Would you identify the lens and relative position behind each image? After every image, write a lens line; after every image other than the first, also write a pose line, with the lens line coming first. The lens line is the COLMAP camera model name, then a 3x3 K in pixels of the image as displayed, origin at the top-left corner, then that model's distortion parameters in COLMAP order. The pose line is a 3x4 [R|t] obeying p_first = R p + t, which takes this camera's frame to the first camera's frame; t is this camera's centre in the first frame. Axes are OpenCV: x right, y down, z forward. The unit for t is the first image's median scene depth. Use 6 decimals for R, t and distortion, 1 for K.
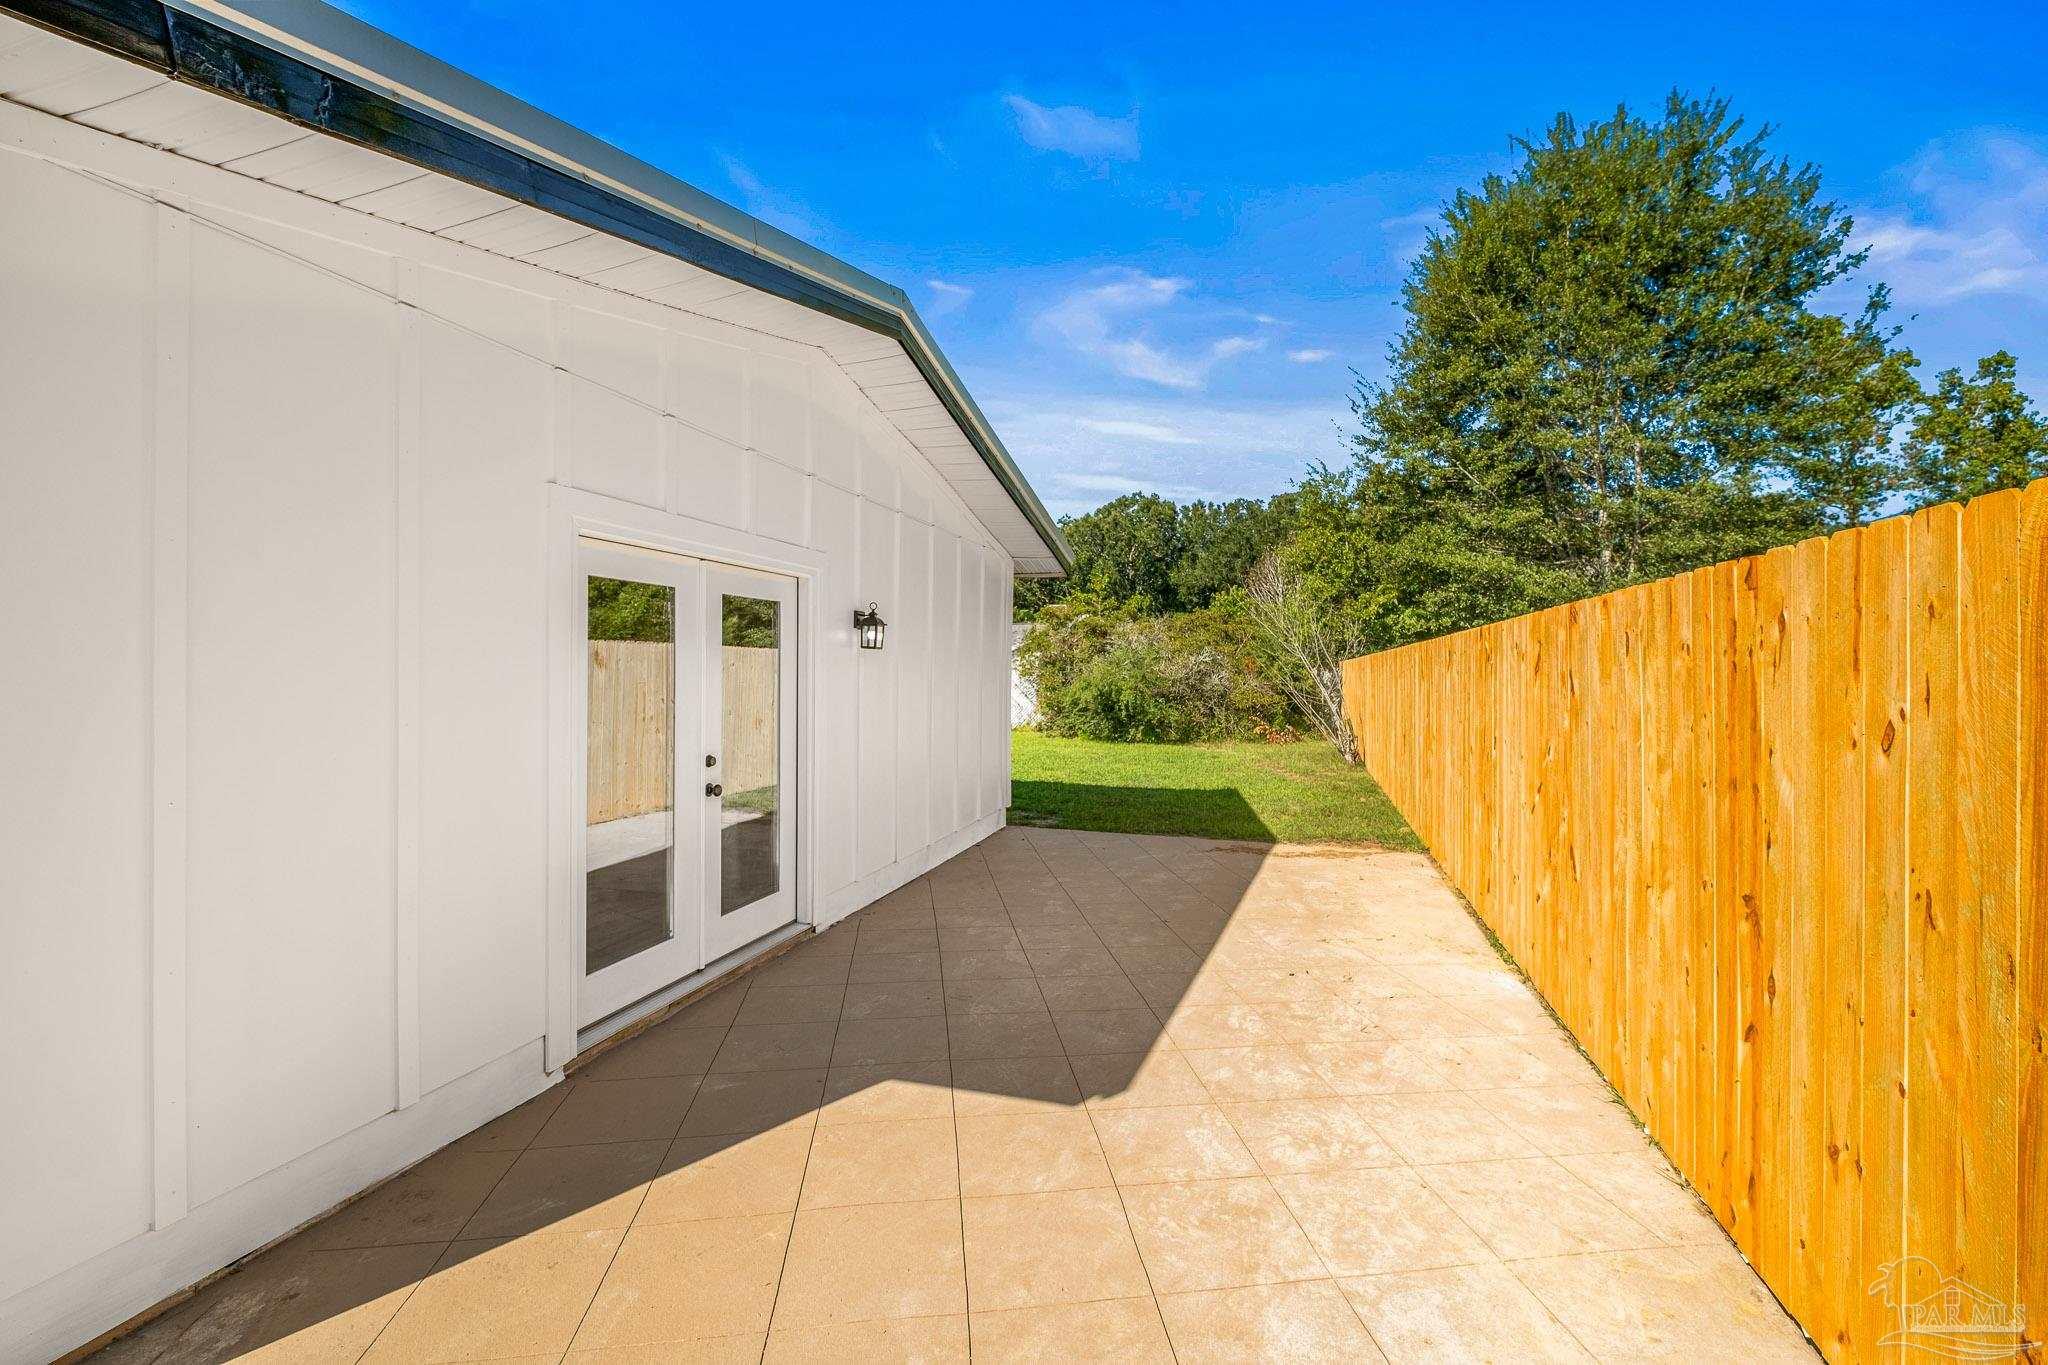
lens RADIAL K [[894.0, 0, 1030.4], [0, 894.0, 691.7], [0, 0, 1]] dist [0.003318, -0.003450]
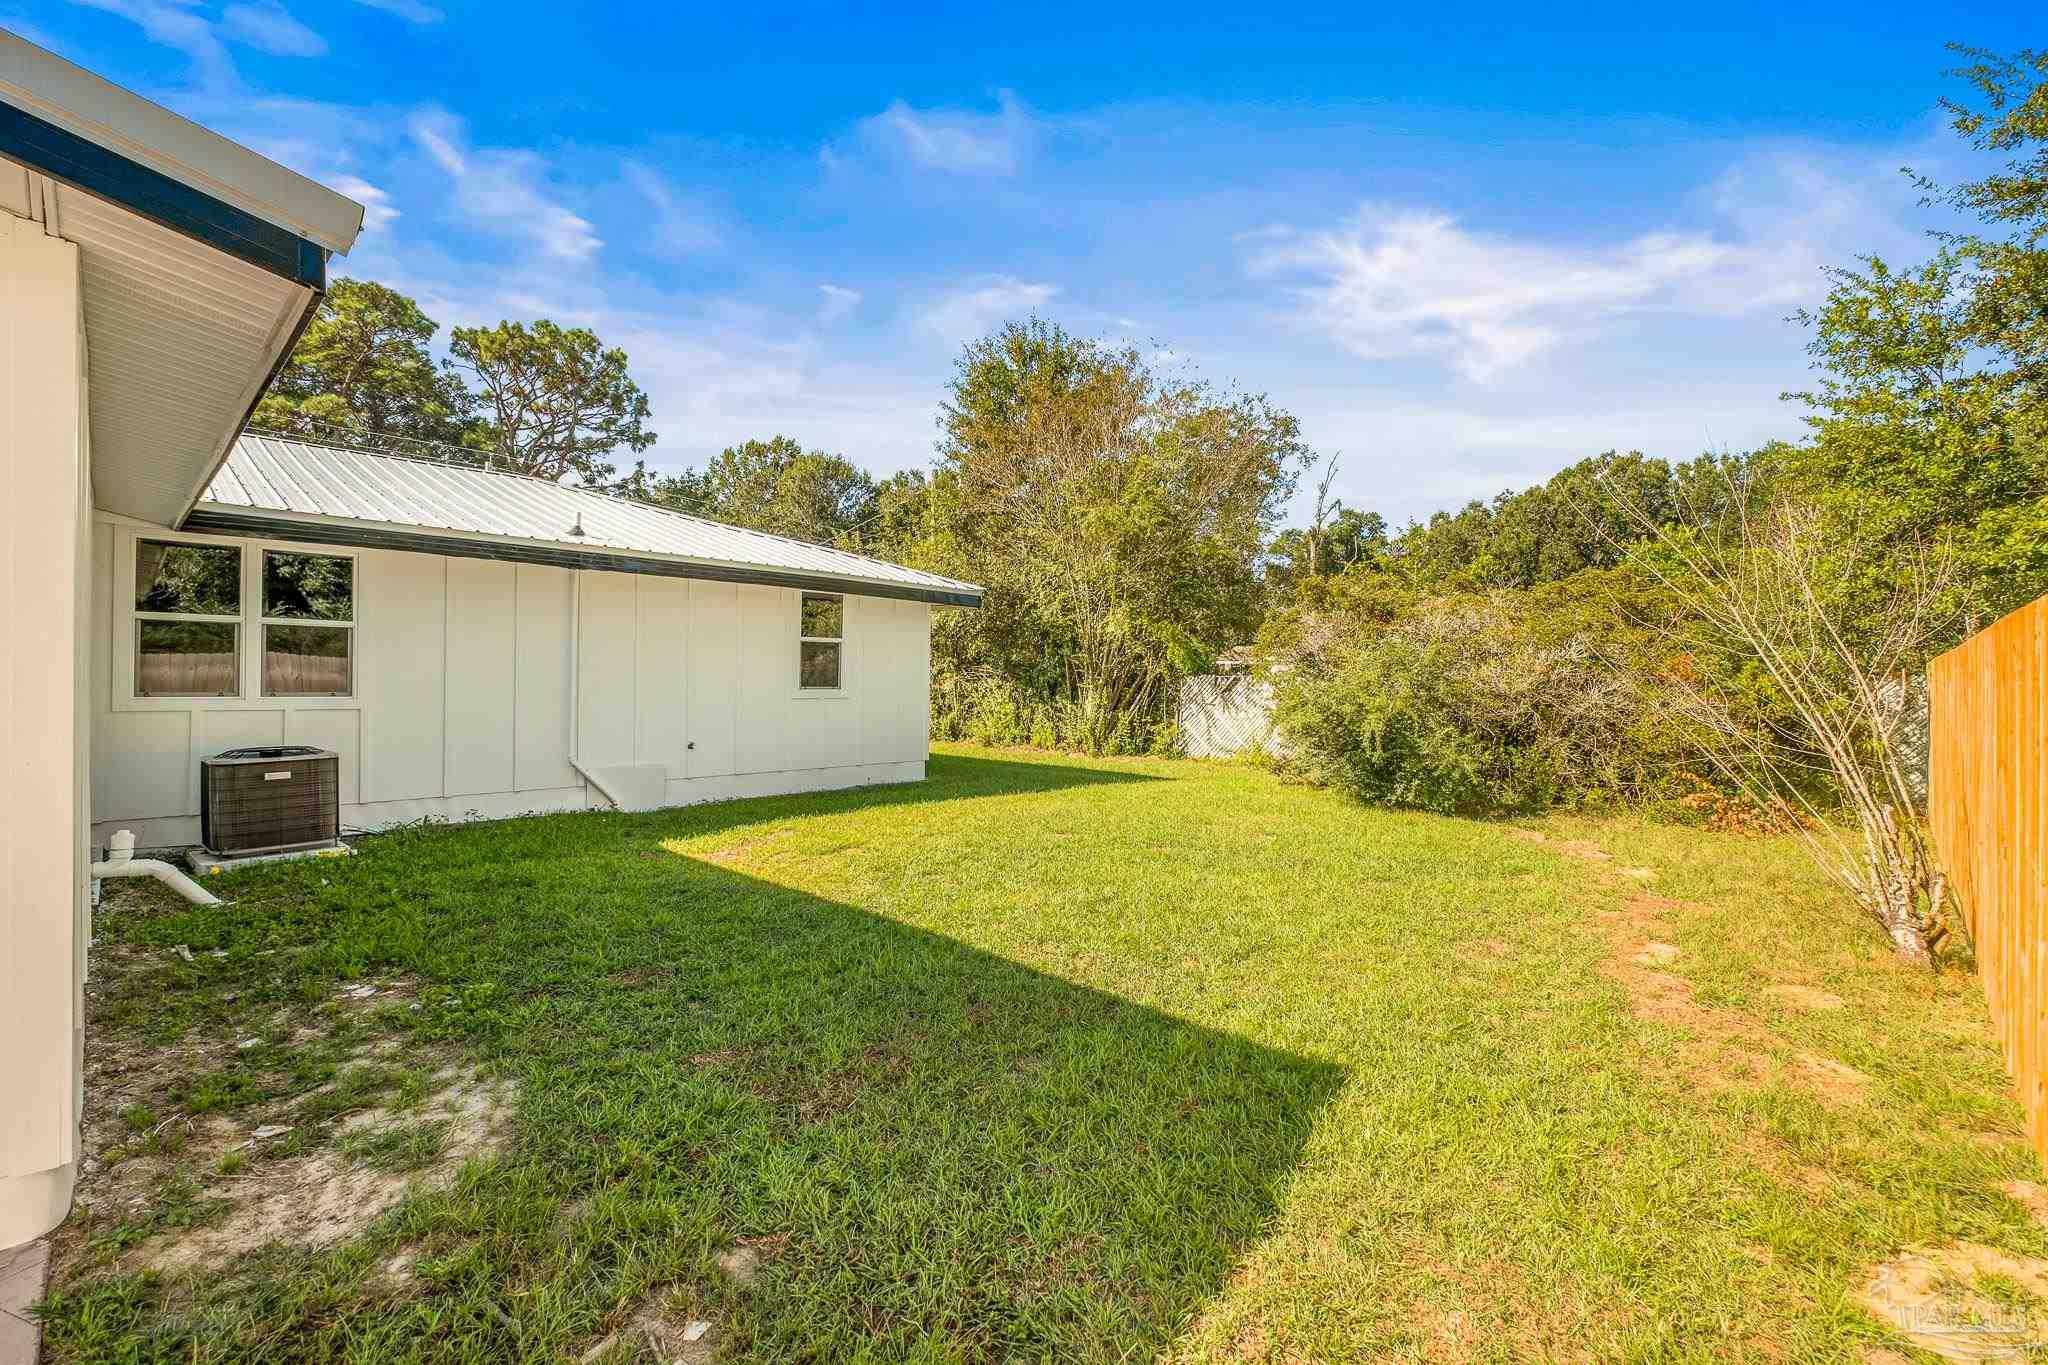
lens RADIAL K [[894.0, 0, 1019.7], [0, 894.0, 682.3], [0, 0, 1]] dist [0.003318, -0.003450]
pose [[0.886261, 0.007865, -0.463119, 0.133324], [-0.016327, 0.999765, -0.014265, -0.007431], [0.462898, 0.020203, 0.886181, 0.338643]]
